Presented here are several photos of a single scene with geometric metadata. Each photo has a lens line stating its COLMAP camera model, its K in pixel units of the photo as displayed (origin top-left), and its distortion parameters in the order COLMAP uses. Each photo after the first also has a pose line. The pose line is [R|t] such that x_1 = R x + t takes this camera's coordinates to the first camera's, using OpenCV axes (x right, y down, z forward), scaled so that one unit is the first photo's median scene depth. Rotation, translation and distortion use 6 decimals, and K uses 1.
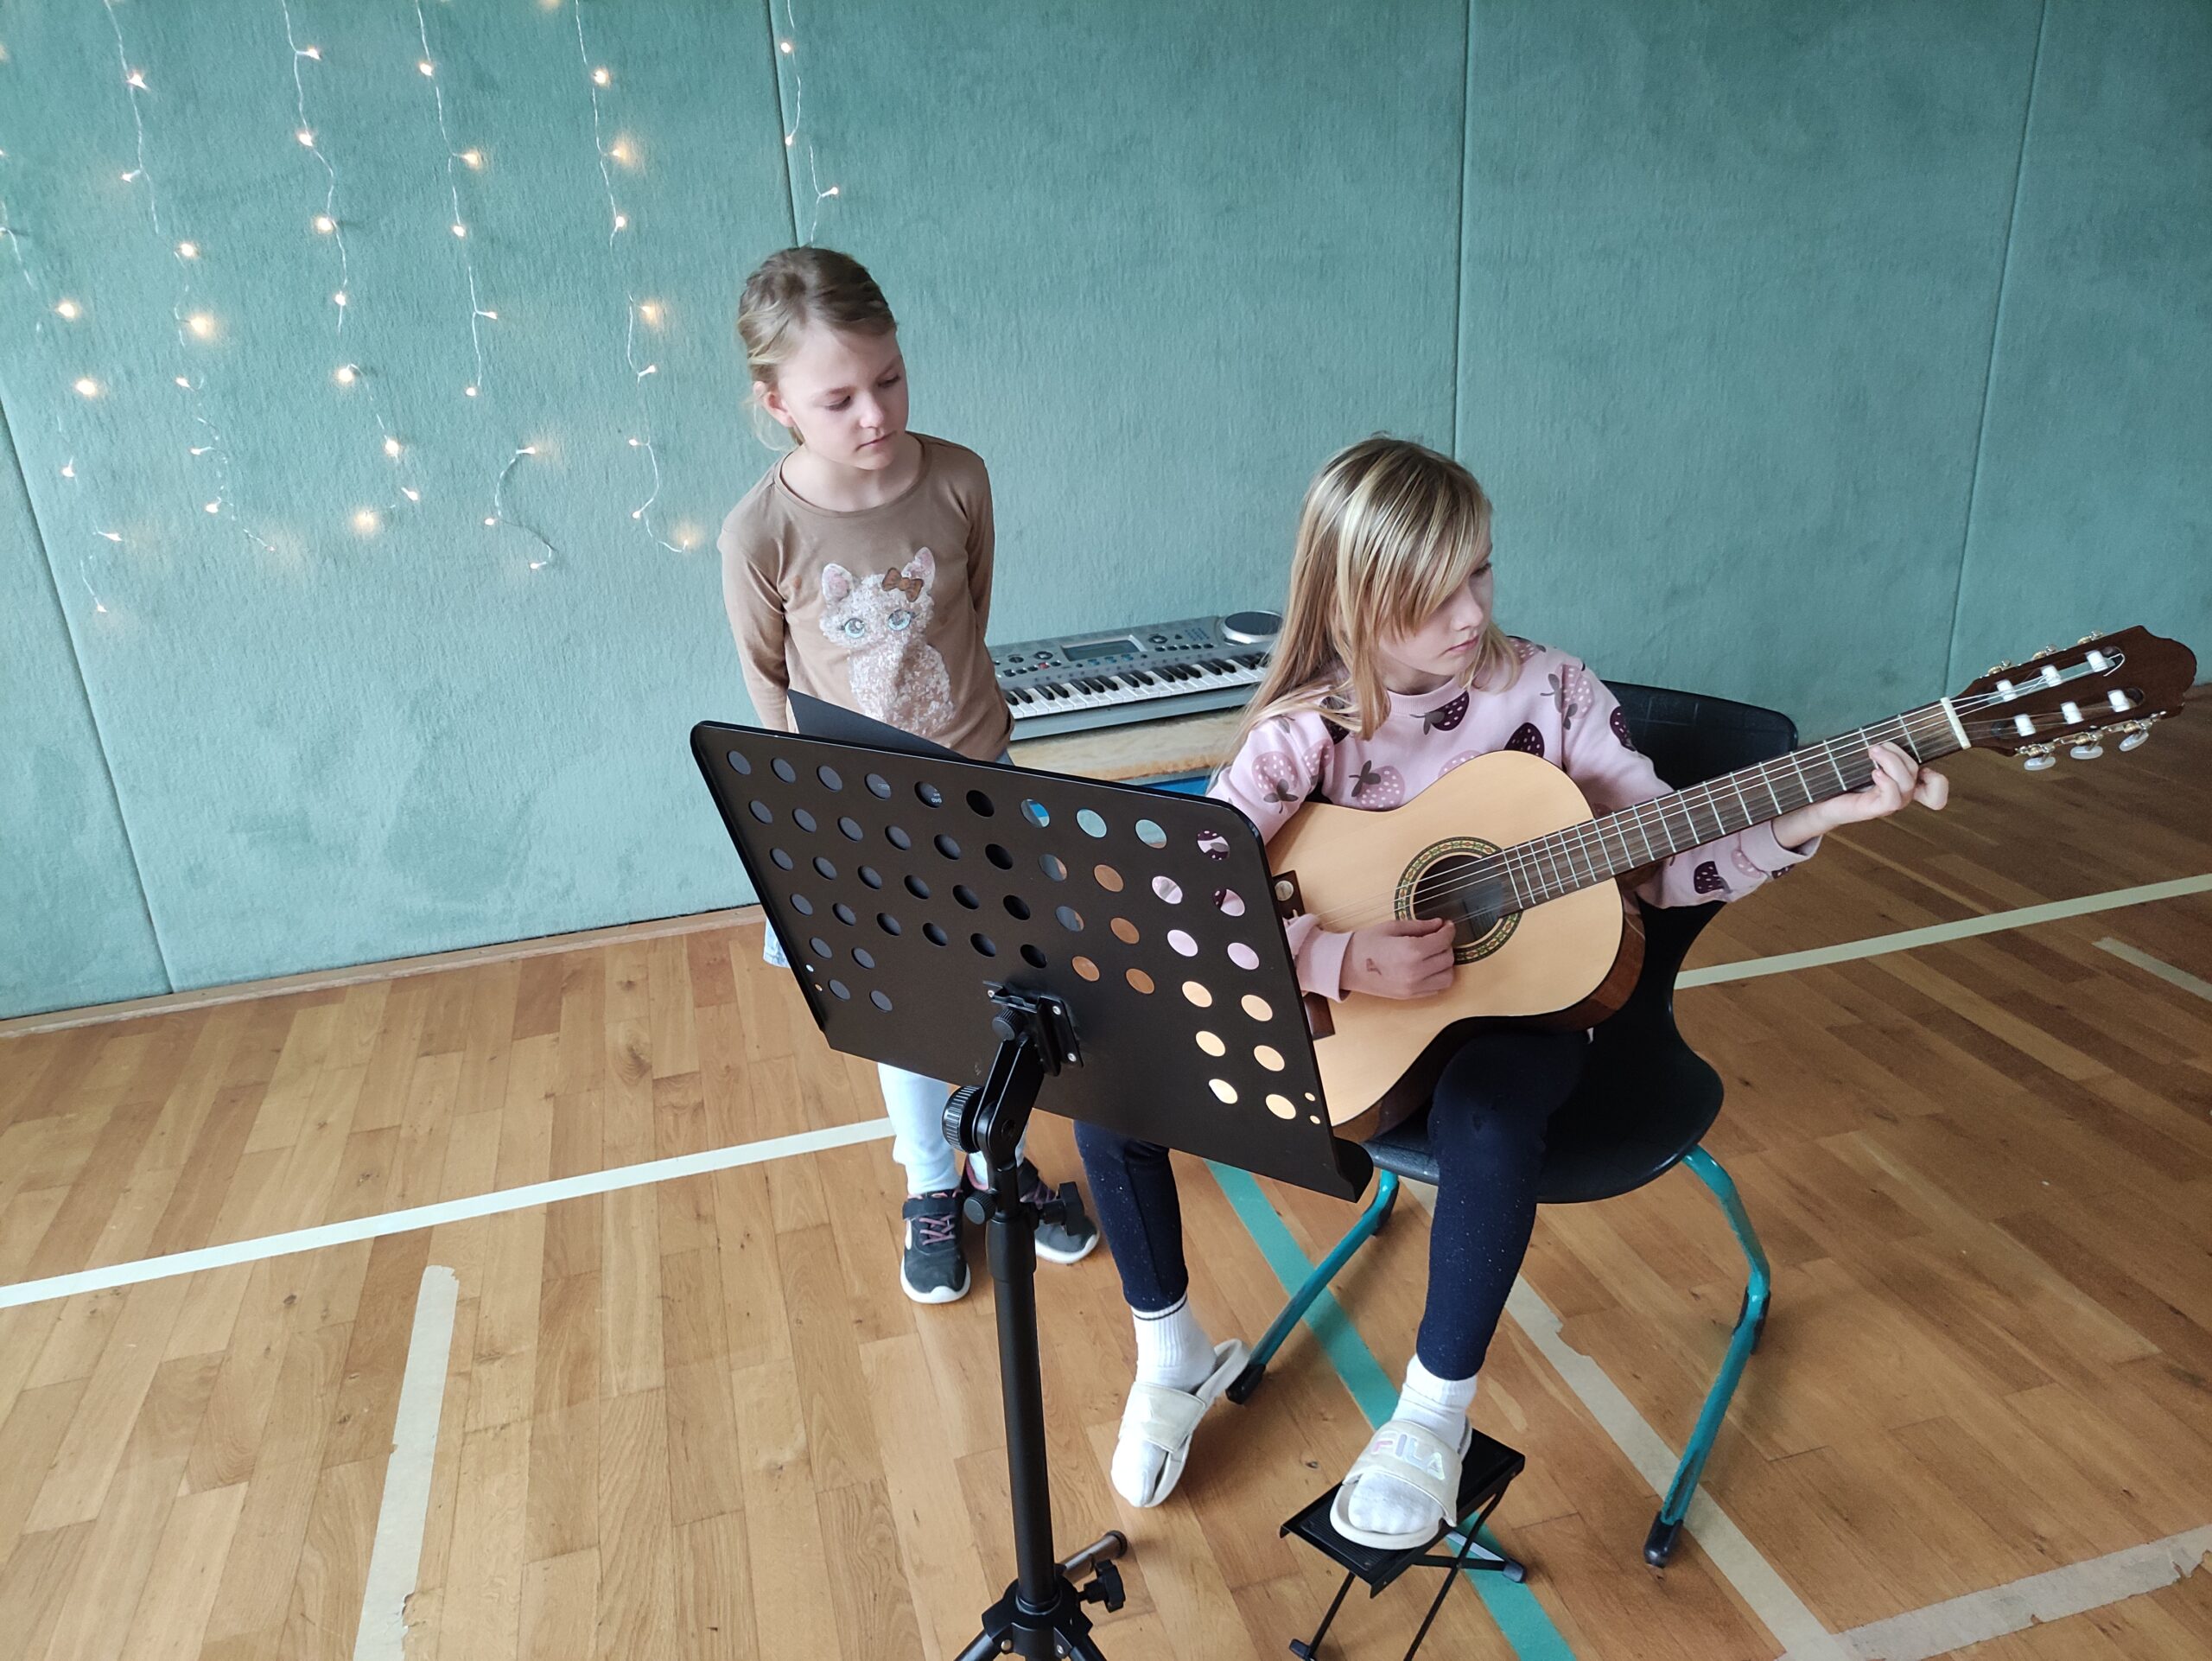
lens RADIAL K [[1630.6, 0, 1106.0], [0, 1630.6, 830.5], [0, 0, 1]] dist [0.043316, -0.022196]
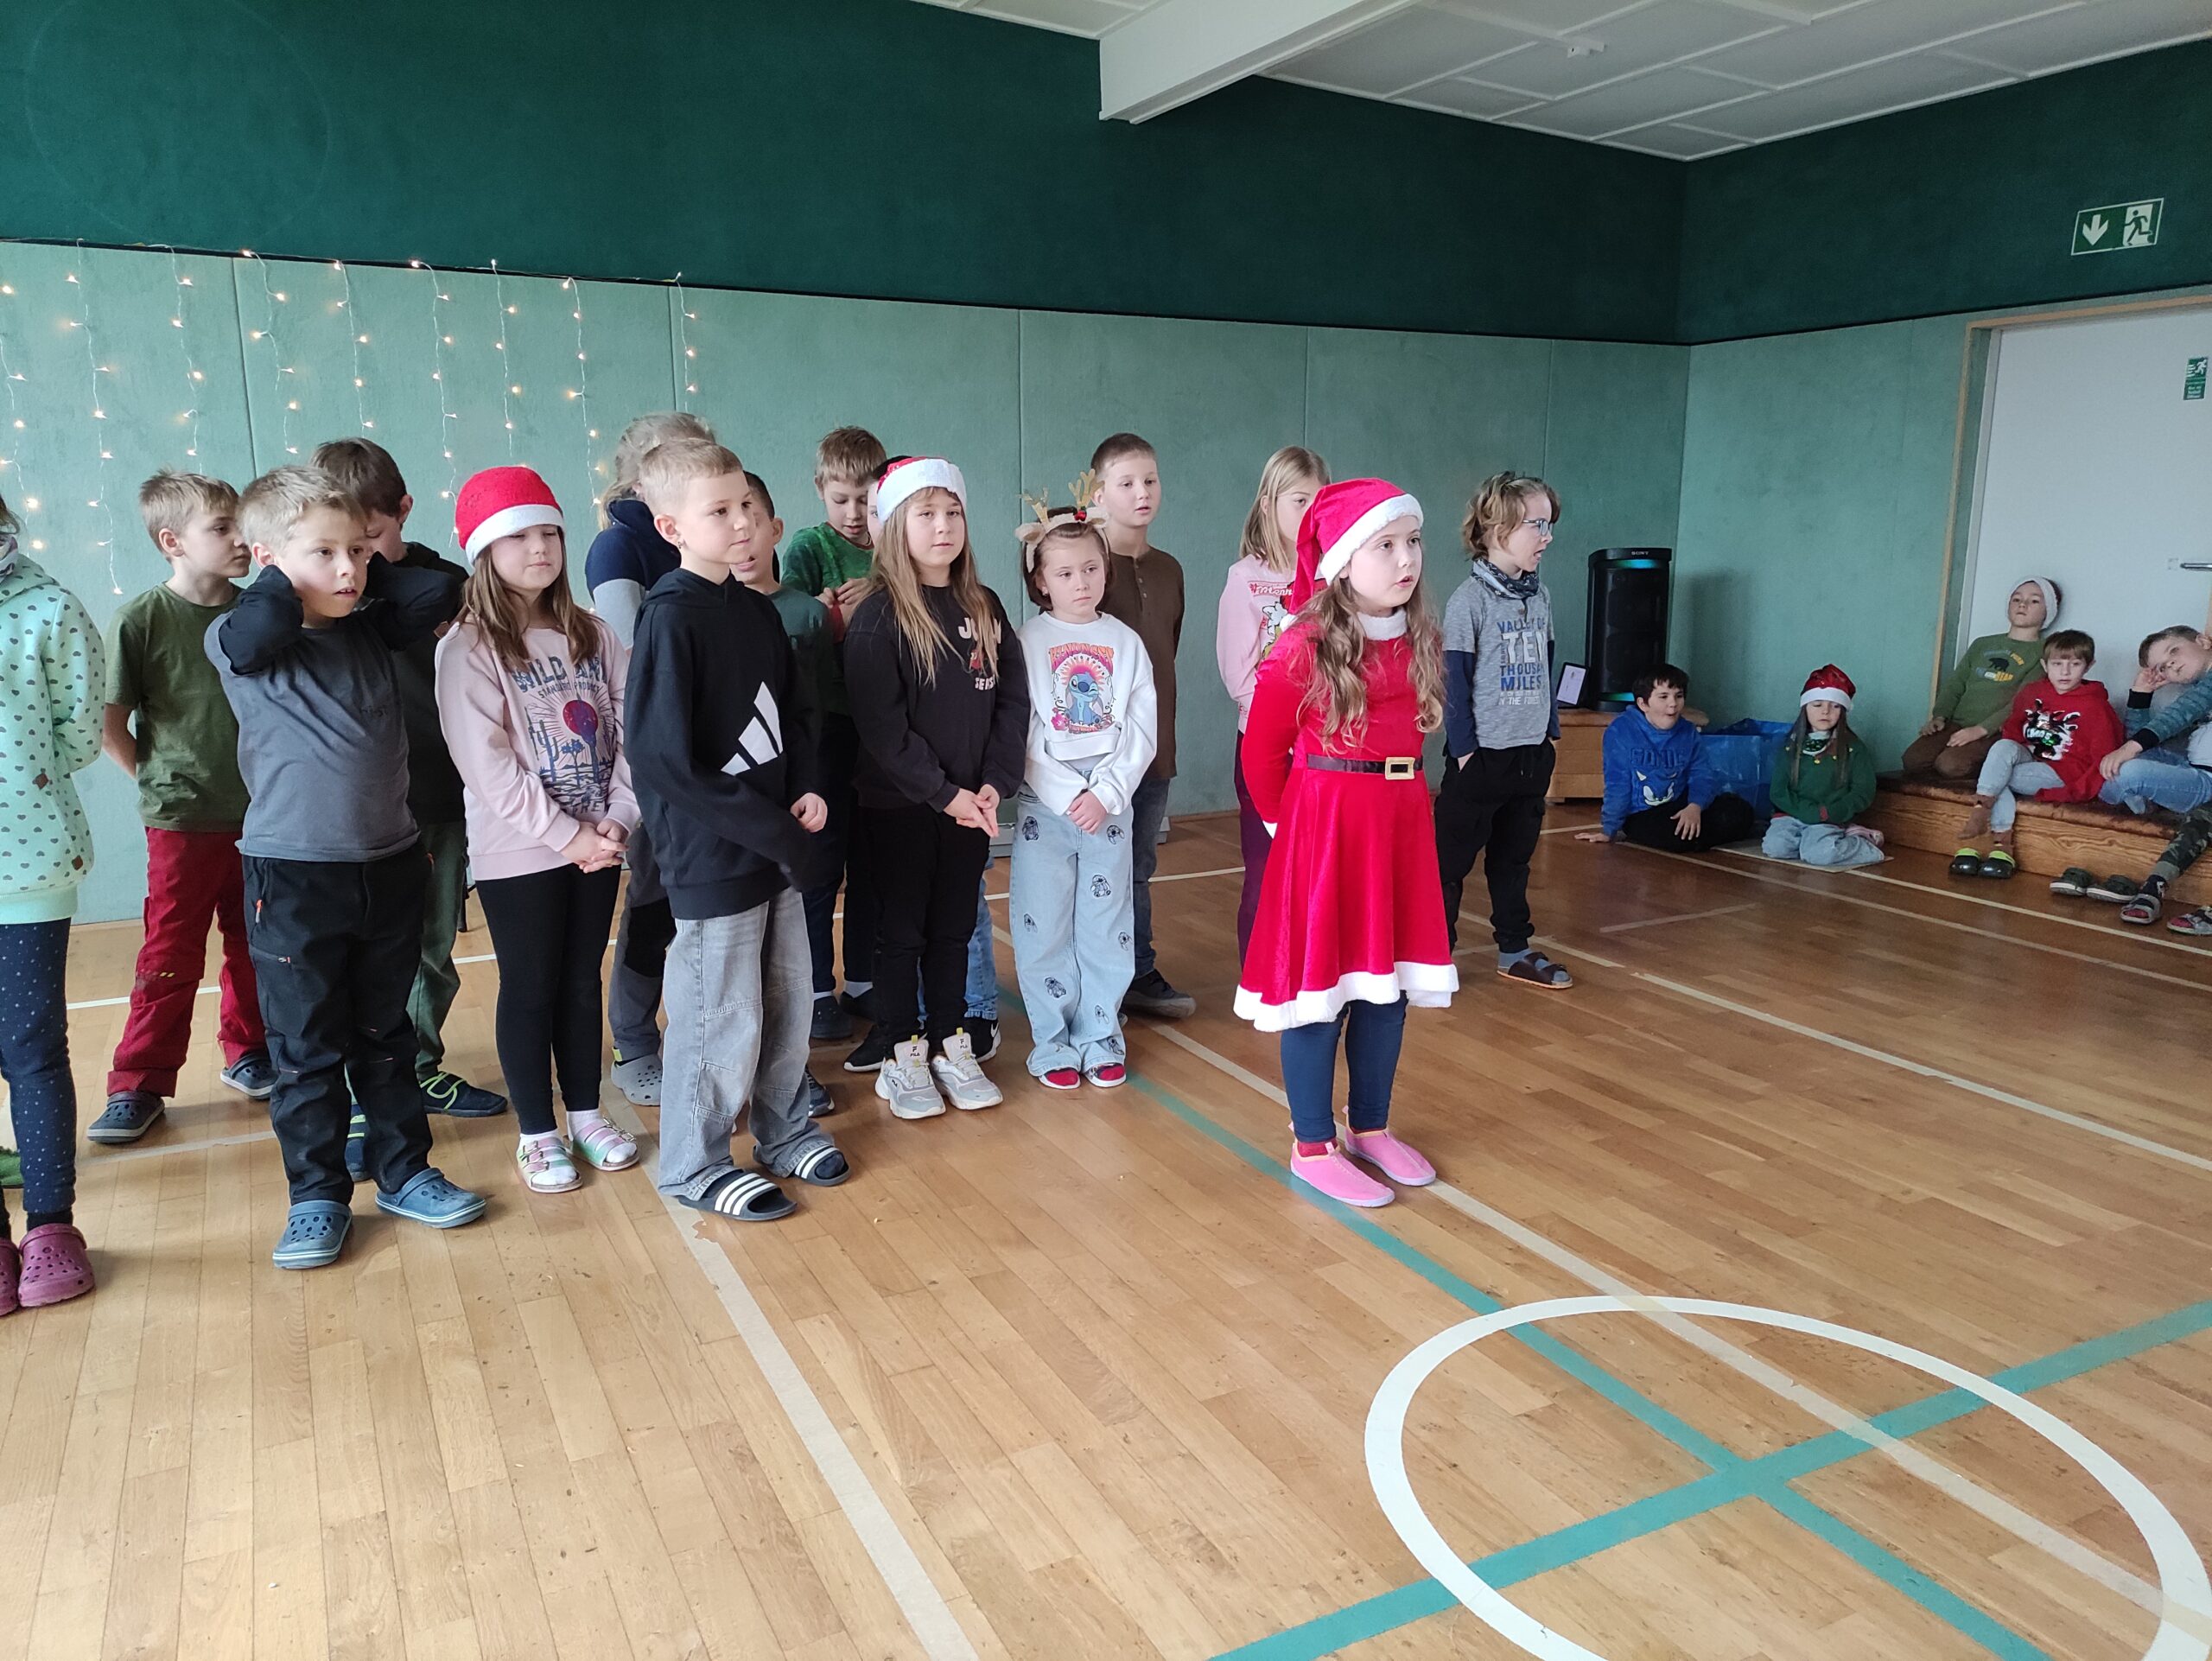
lens RADIAL K [[1644.3, 0, 1117.6], [0, 1644.3, 831.9], [0, 0, 1]] dist [0.043526, -0.004519]
pose [[0.978157, 0.010289, 0.207613, -0.091043], [0.027160, 0.983886, -0.176723, 0.410598], [-0.206086, 0.178502, 0.962115, -1.023821]]
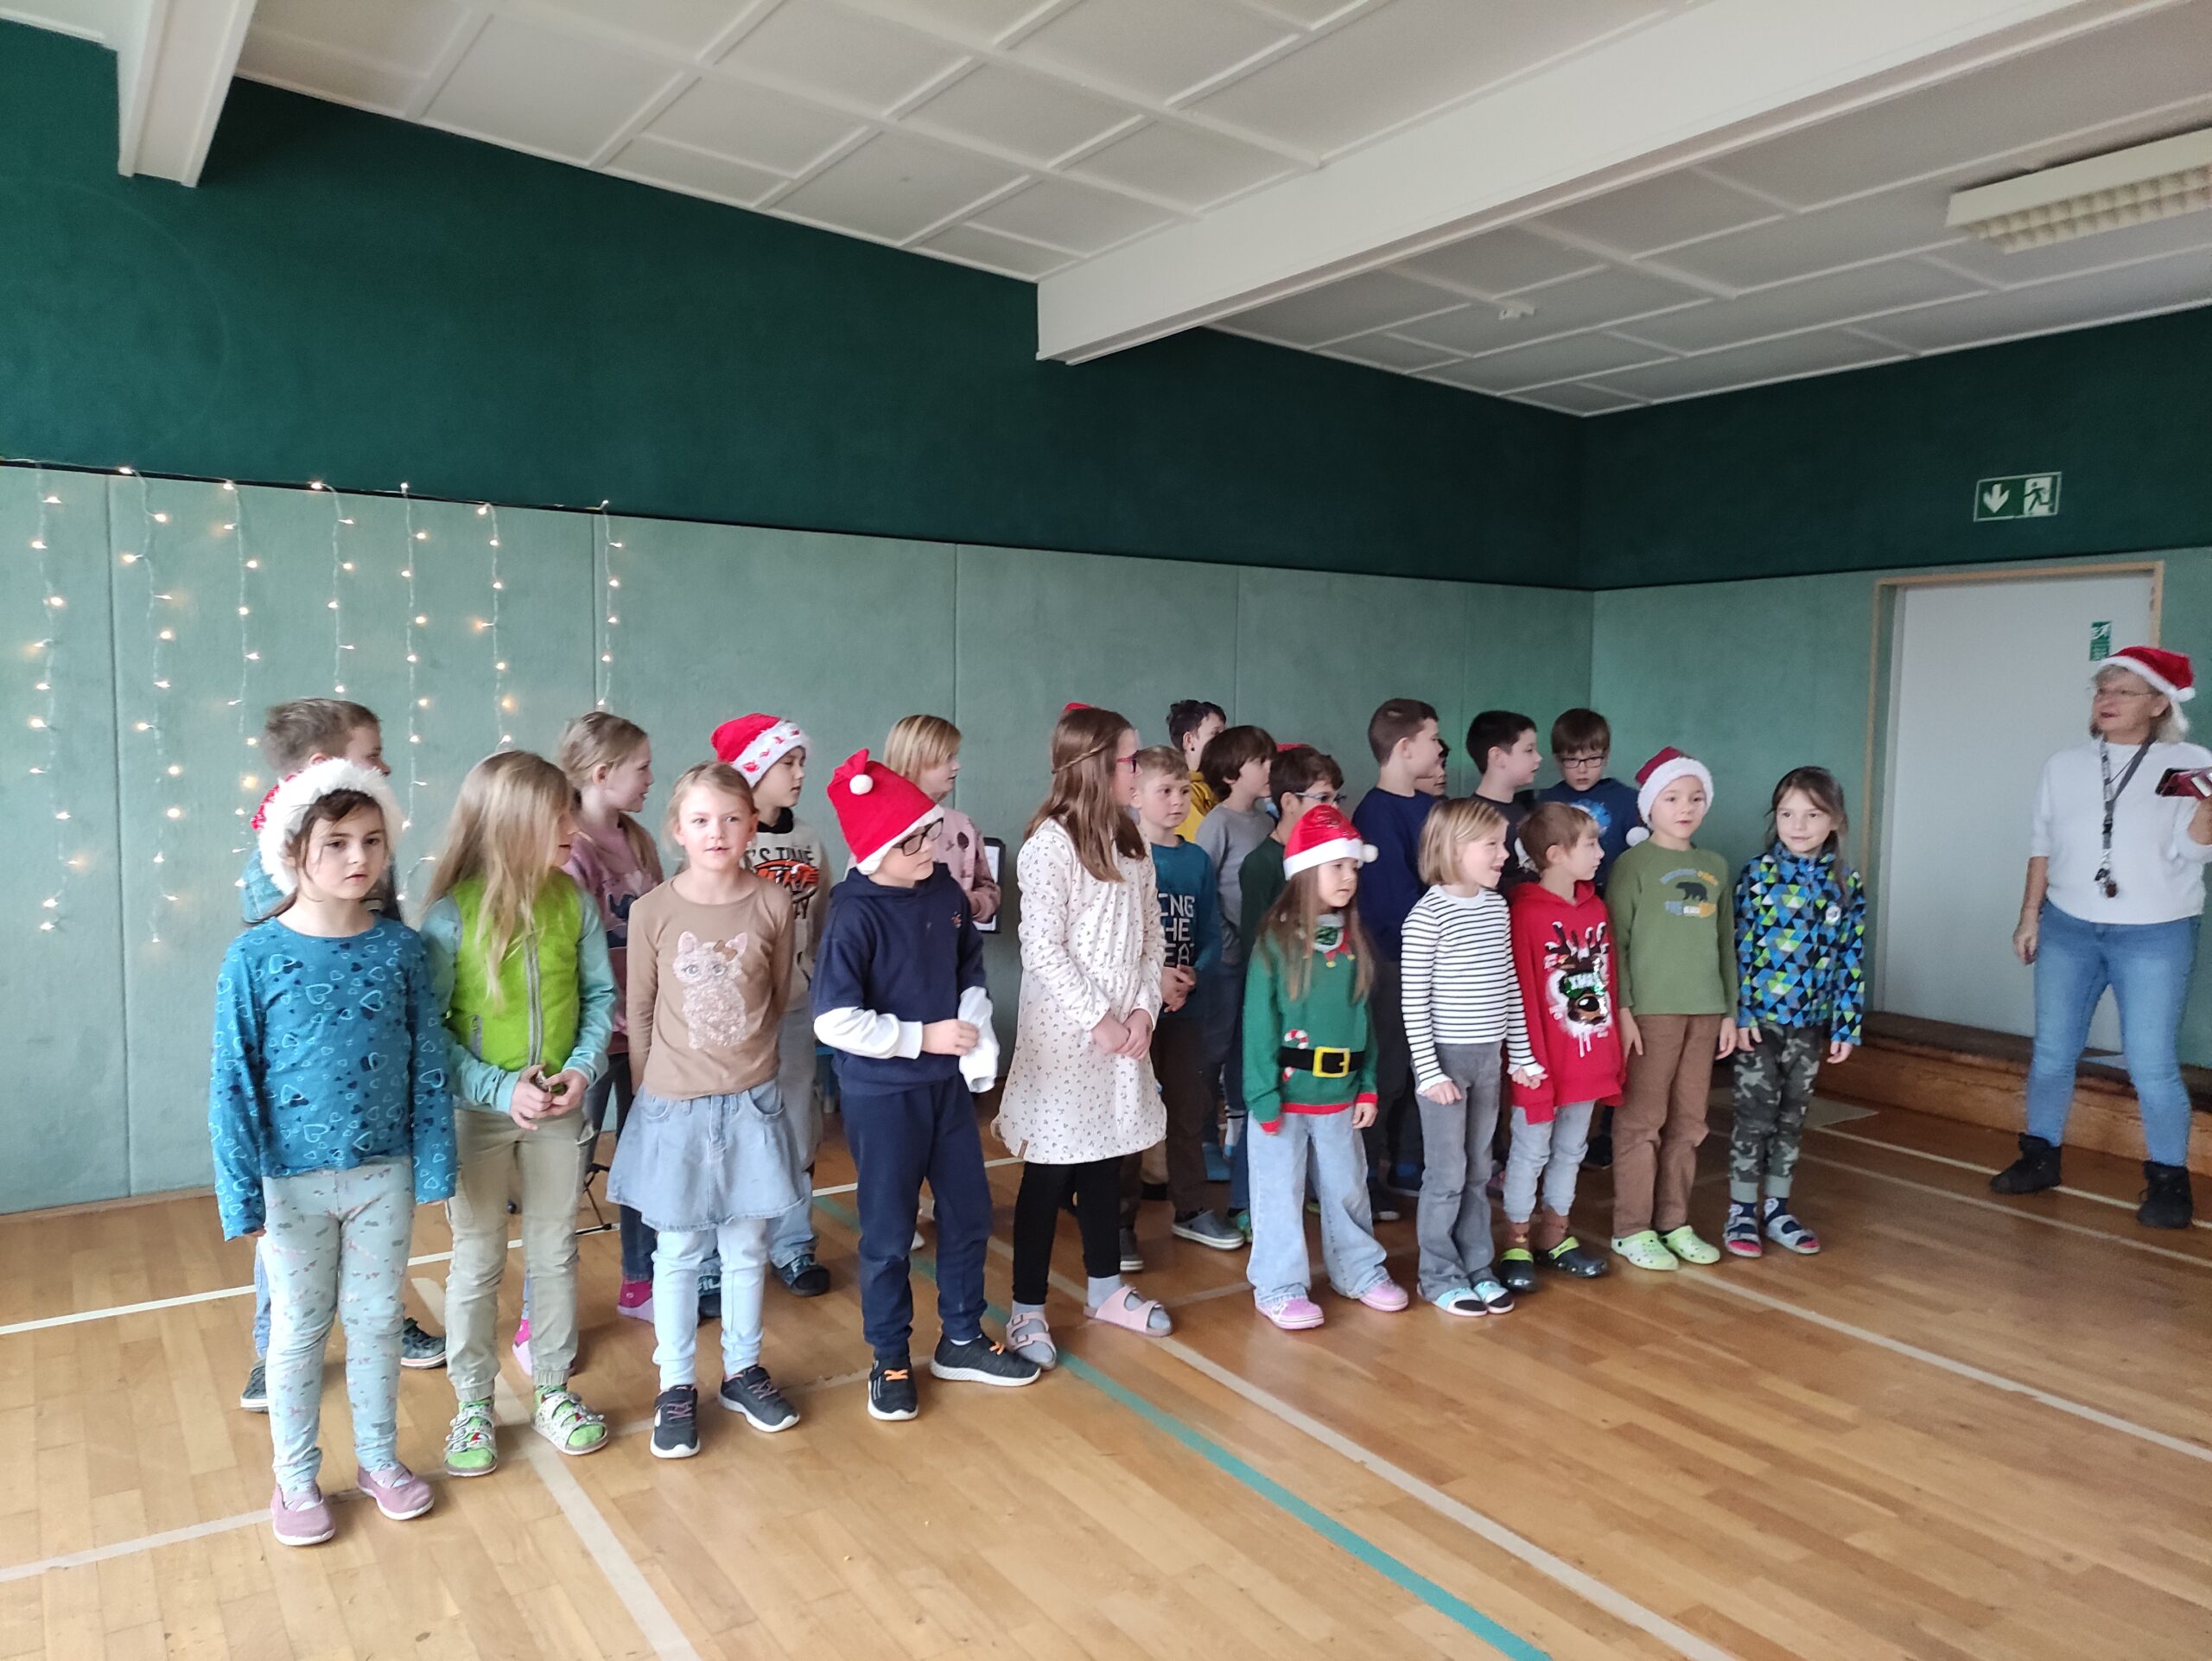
lens RADIAL K [[1634.5, 0, 1106.0], [0, 1634.5, 830.5], [0, 0, 1]] dist [0.062697, -0.032912]
pose [[0.951605, 0.042087, 0.304428, -0.218454], [0.050876, 0.955336, -0.291110, 0.302497], [-0.303083, 0.292509, 0.906961, -0.856737]]
